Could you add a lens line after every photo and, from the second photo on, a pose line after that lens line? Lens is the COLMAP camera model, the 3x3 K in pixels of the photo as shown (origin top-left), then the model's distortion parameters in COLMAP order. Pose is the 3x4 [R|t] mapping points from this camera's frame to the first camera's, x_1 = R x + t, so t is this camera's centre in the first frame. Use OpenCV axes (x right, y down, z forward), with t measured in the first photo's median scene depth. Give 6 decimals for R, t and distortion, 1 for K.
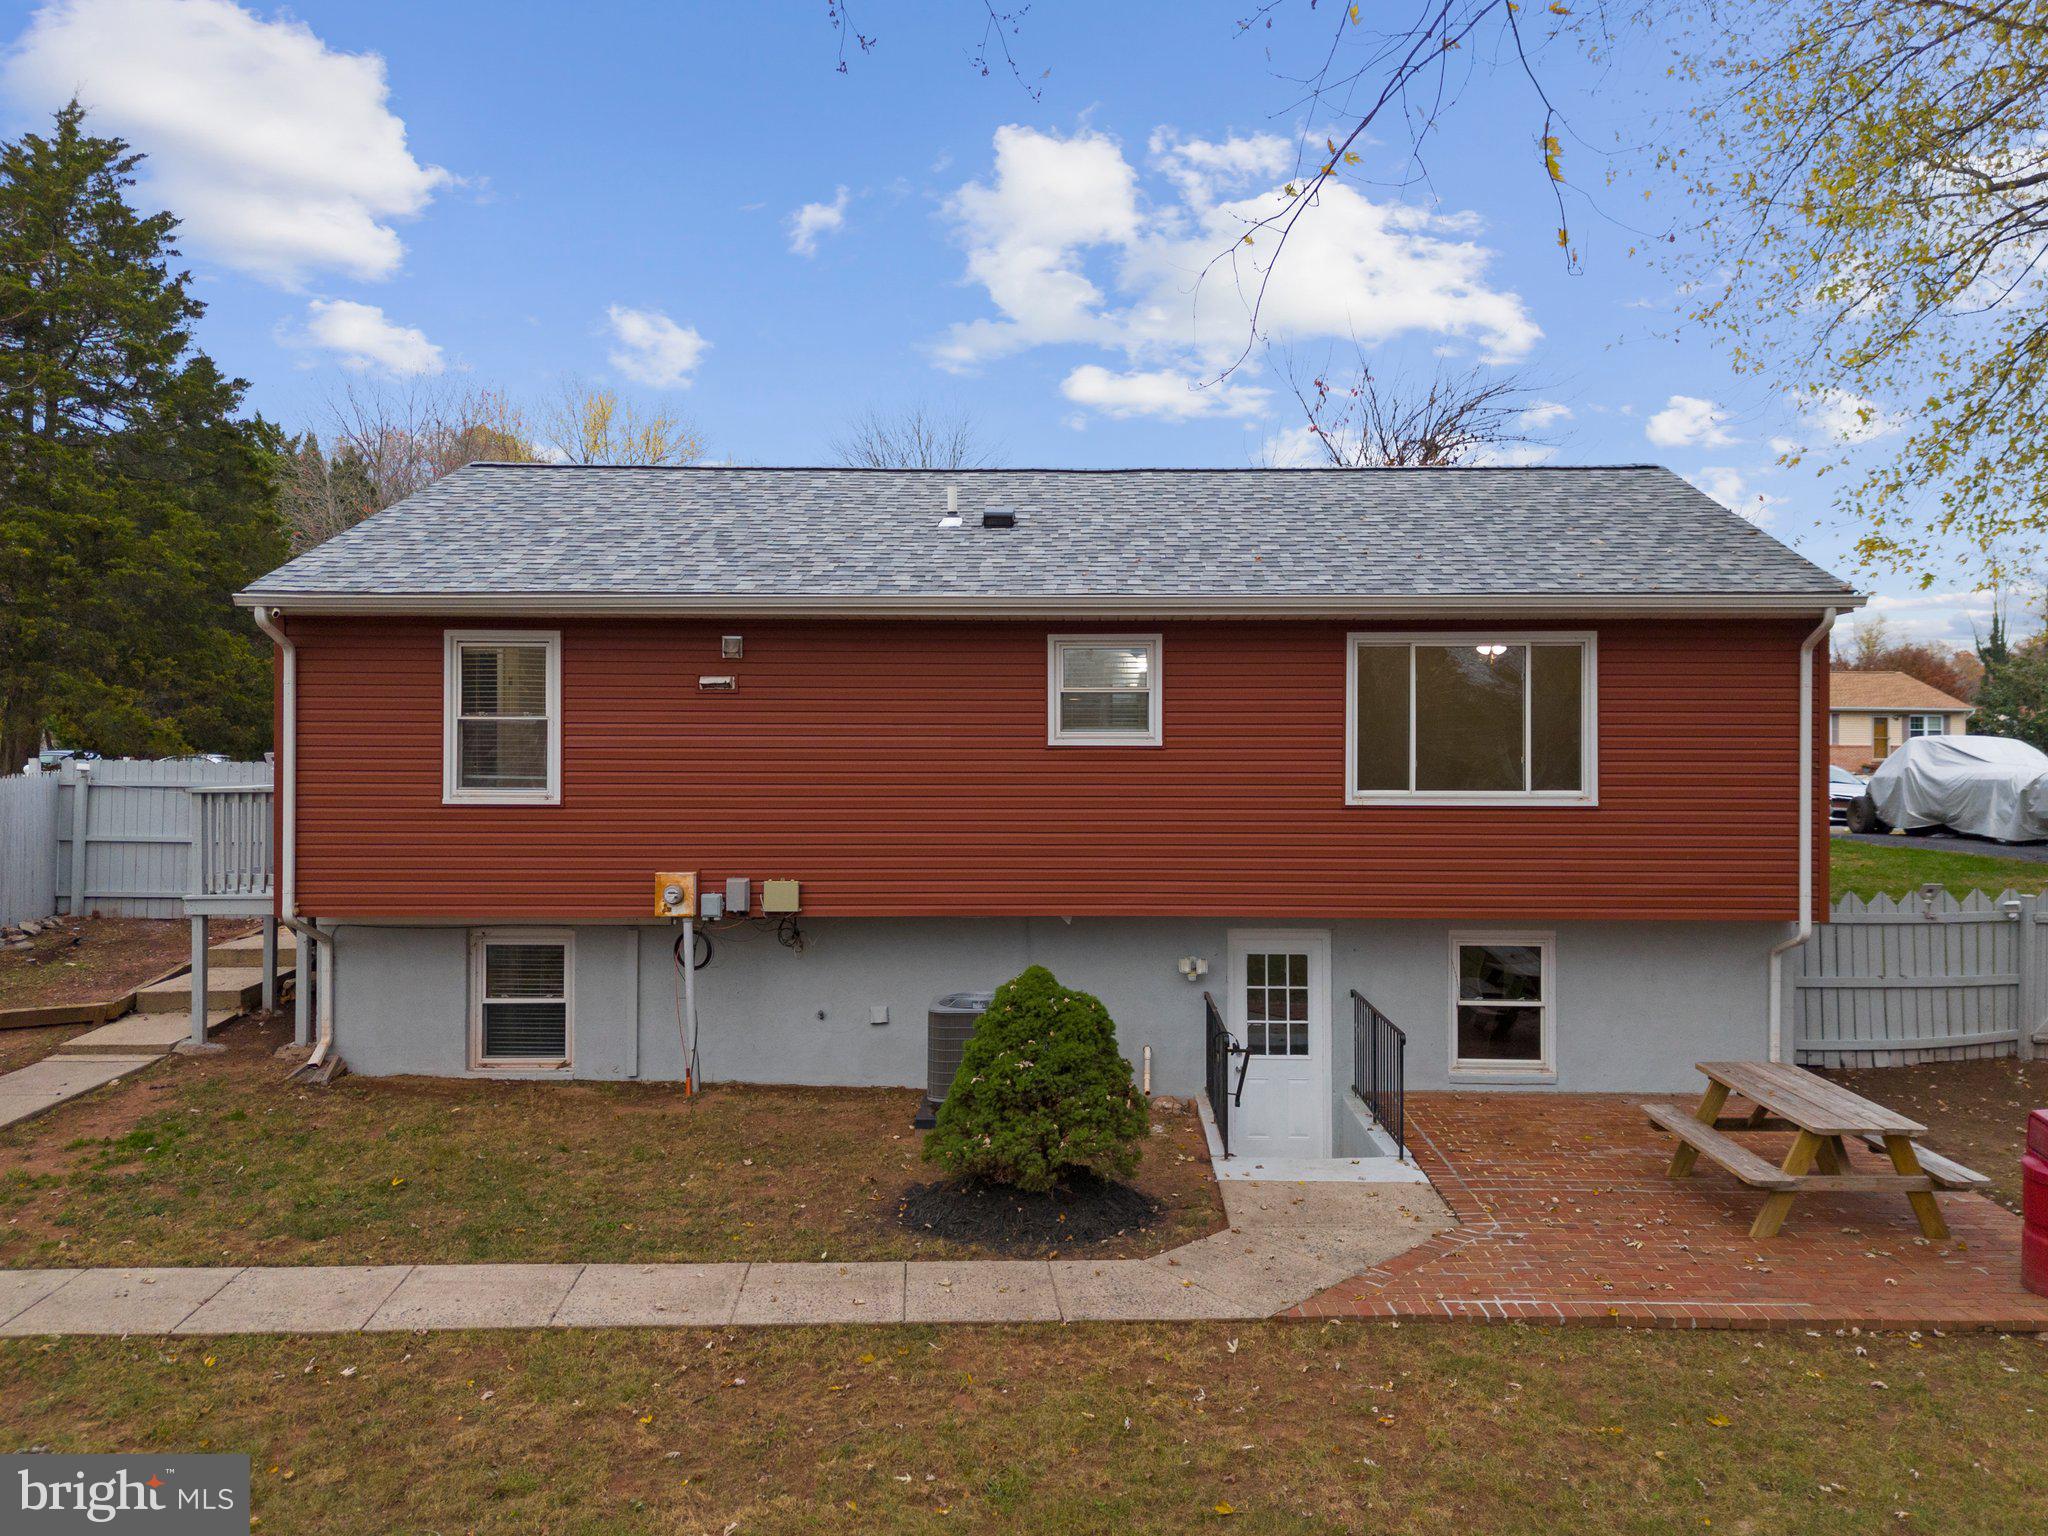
lens RADIAL K [[1646.1, 0, 964.3], [0, 1646.1, 768.1], [0, 0, 1]] dist [0.048051, -0.013503]
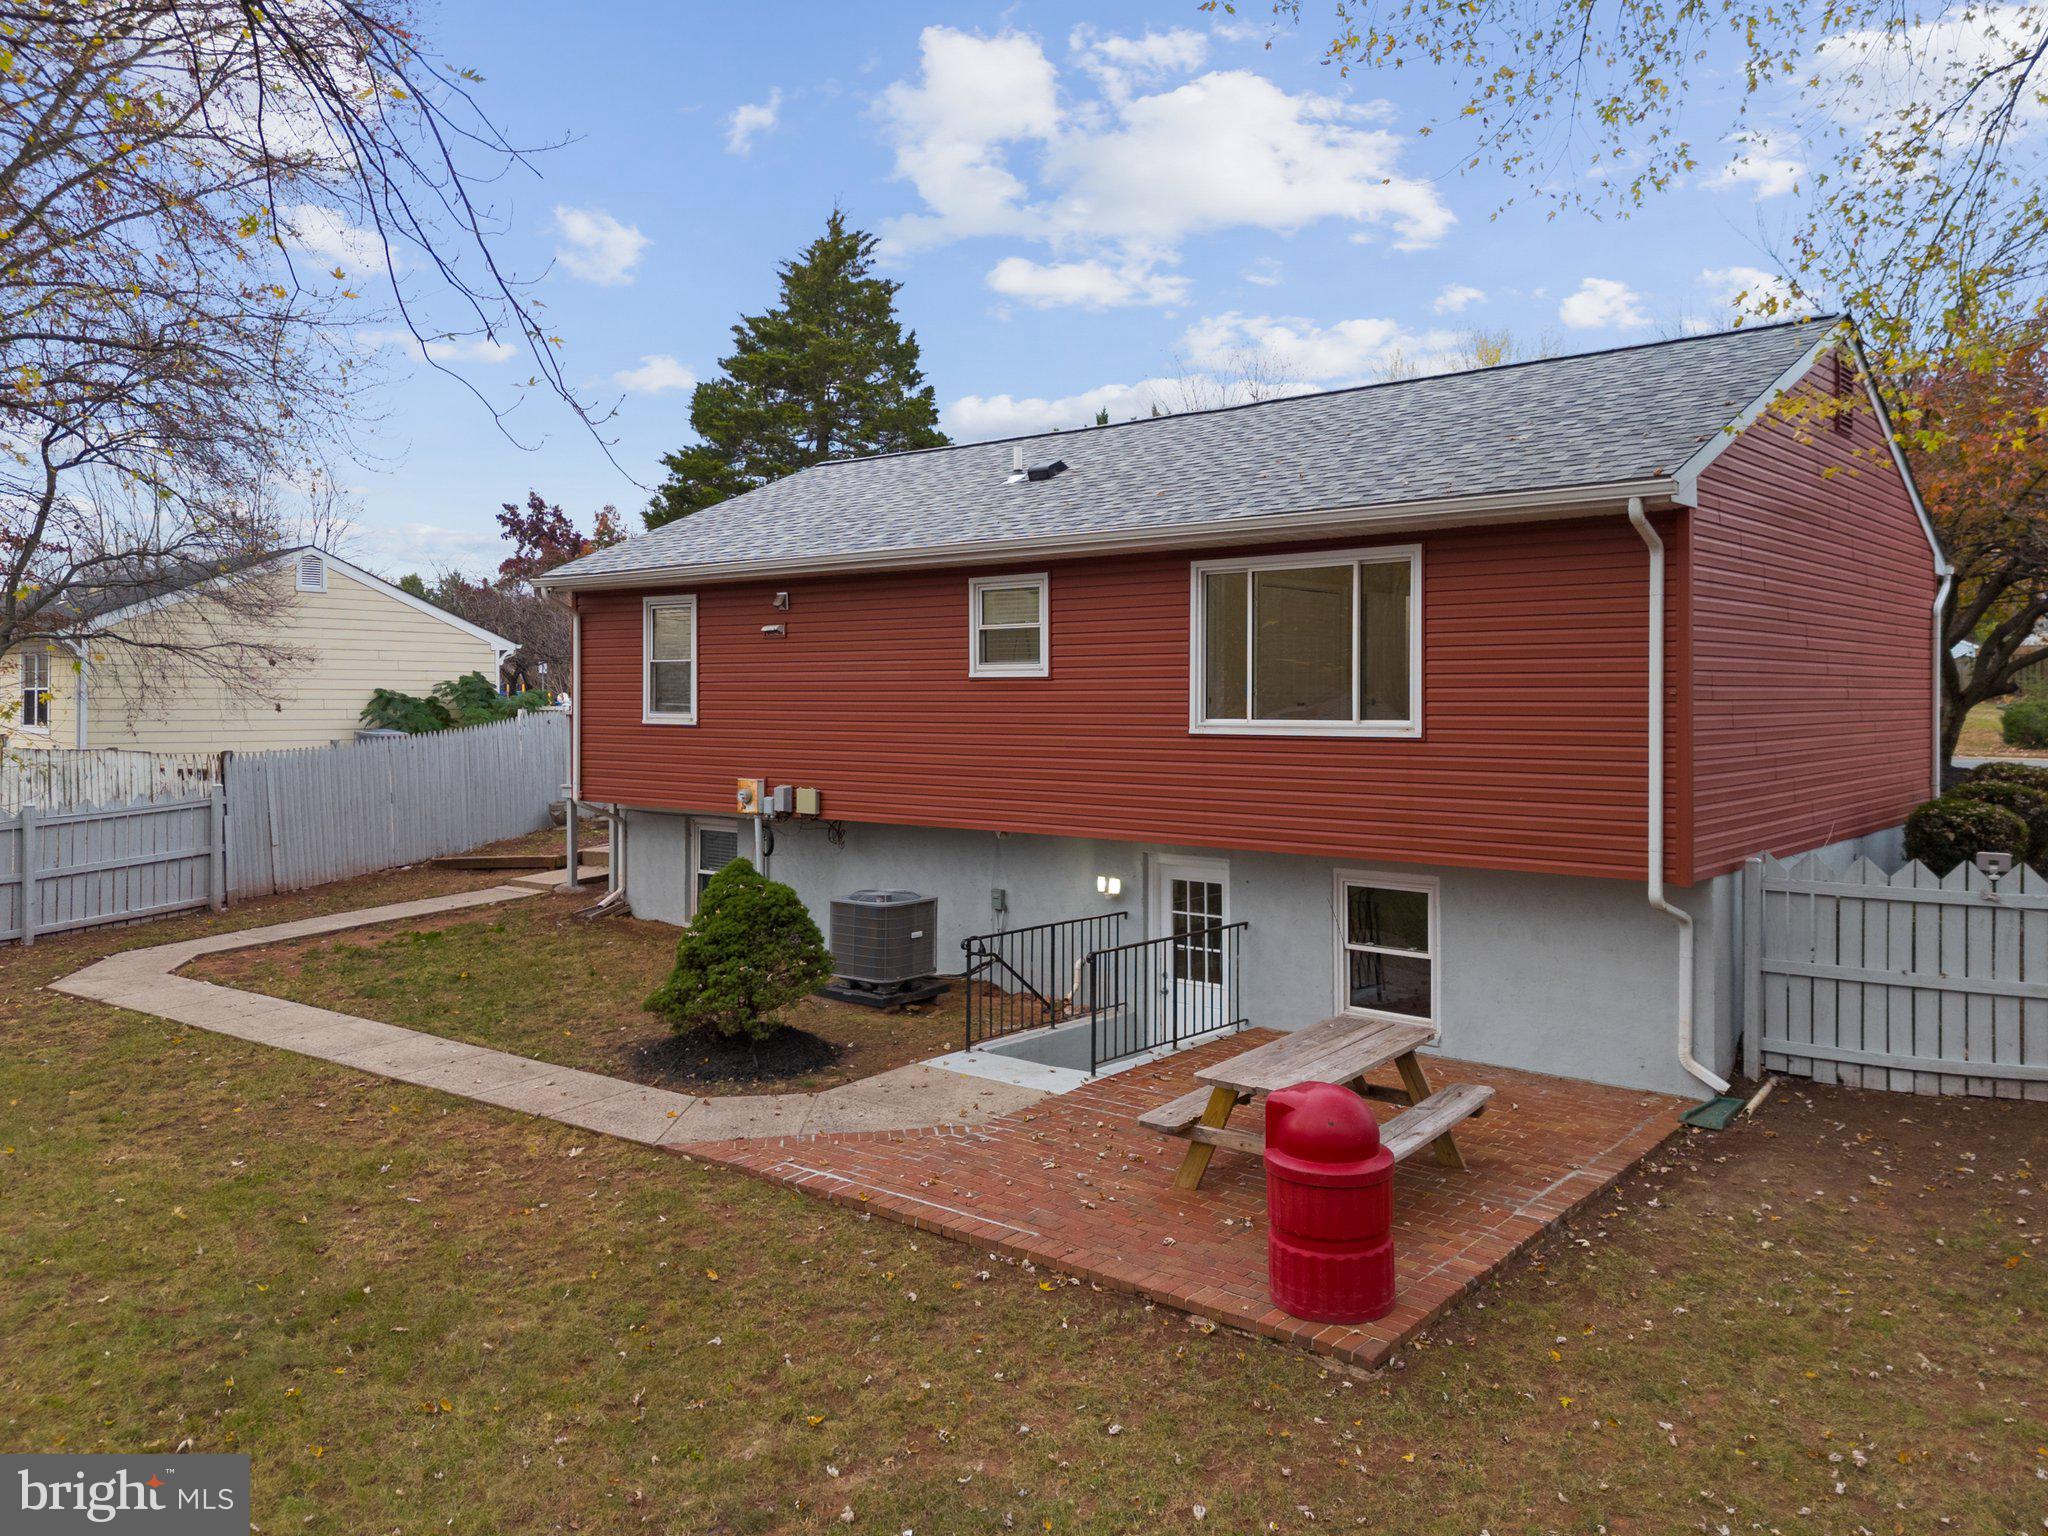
lens RADIAL K [[1633.2, 0, 1026.1], [0, 1633.2, 715.1], [0, 0, 1]] dist [0.066681, -0.078253]
pose [[0.741232, 0.005035, -0.671230, 0.820433], [-0.001532, 0.999982, 0.005810, 0.005675], [0.671247, -0.003279, 0.741226, 0.196675]]
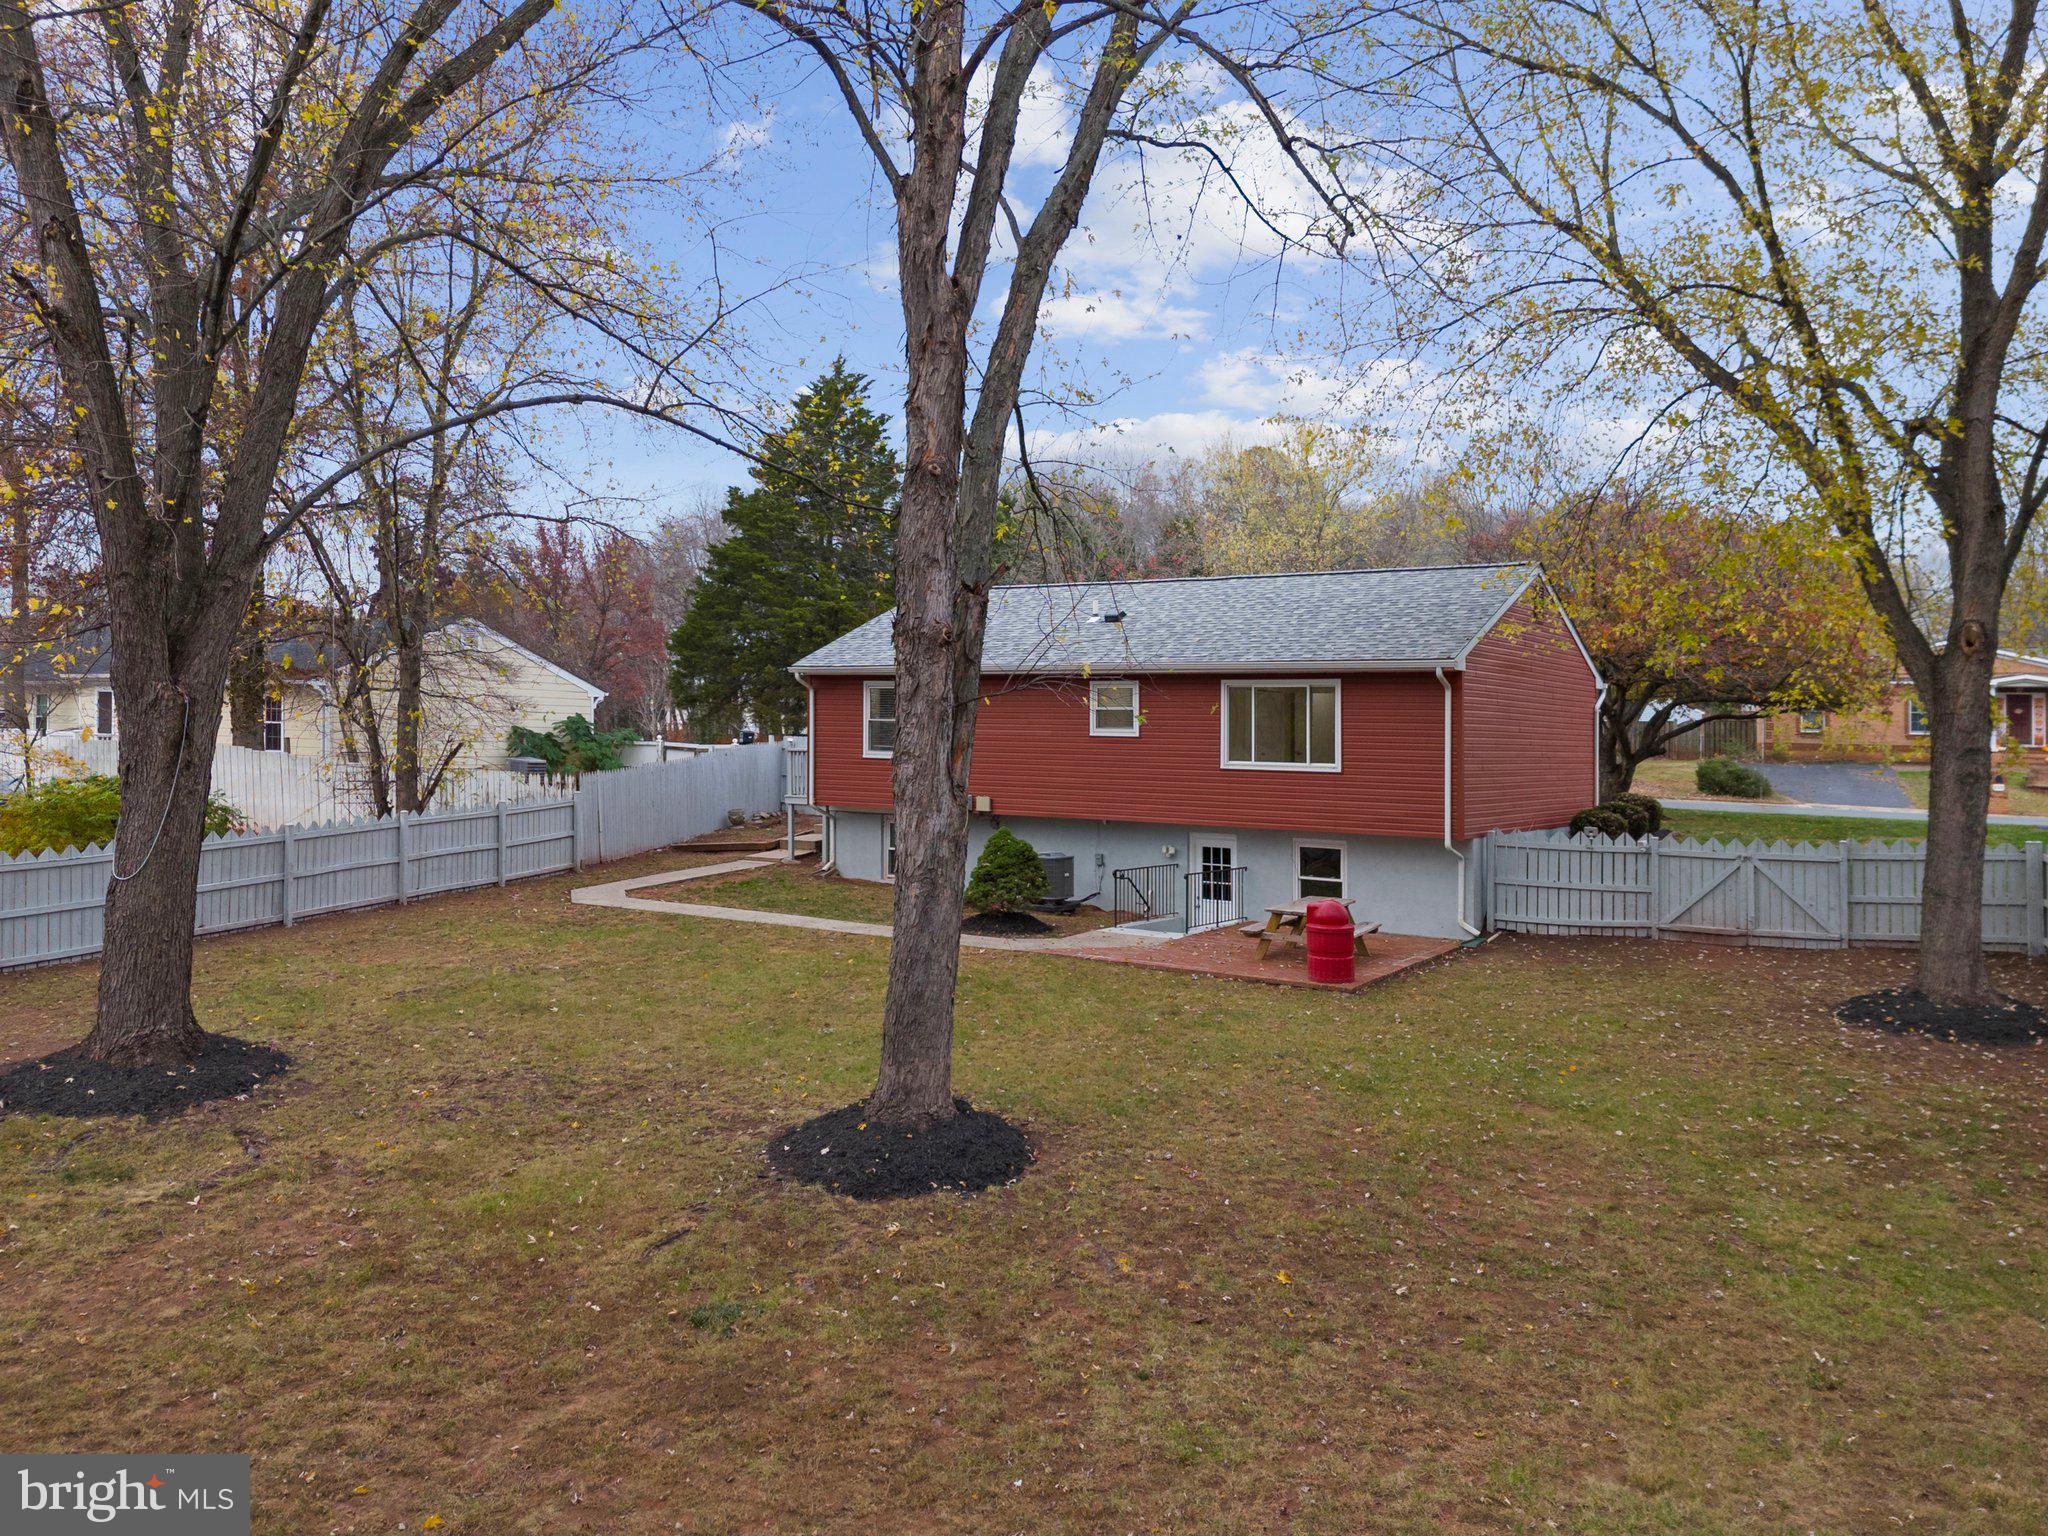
lens RADIAL K [[1786.2, 0, 1034.7], [0, 1786.2, 629.4], [0, 0, 1]] dist [0.089414, -0.130850]
pose [[0.824196, -0.019700, -0.565962, 1.248178], [-0.019577, 0.997806, -0.063241, -0.003386], [0.565966, 0.063203, 0.822003, -0.874850]]
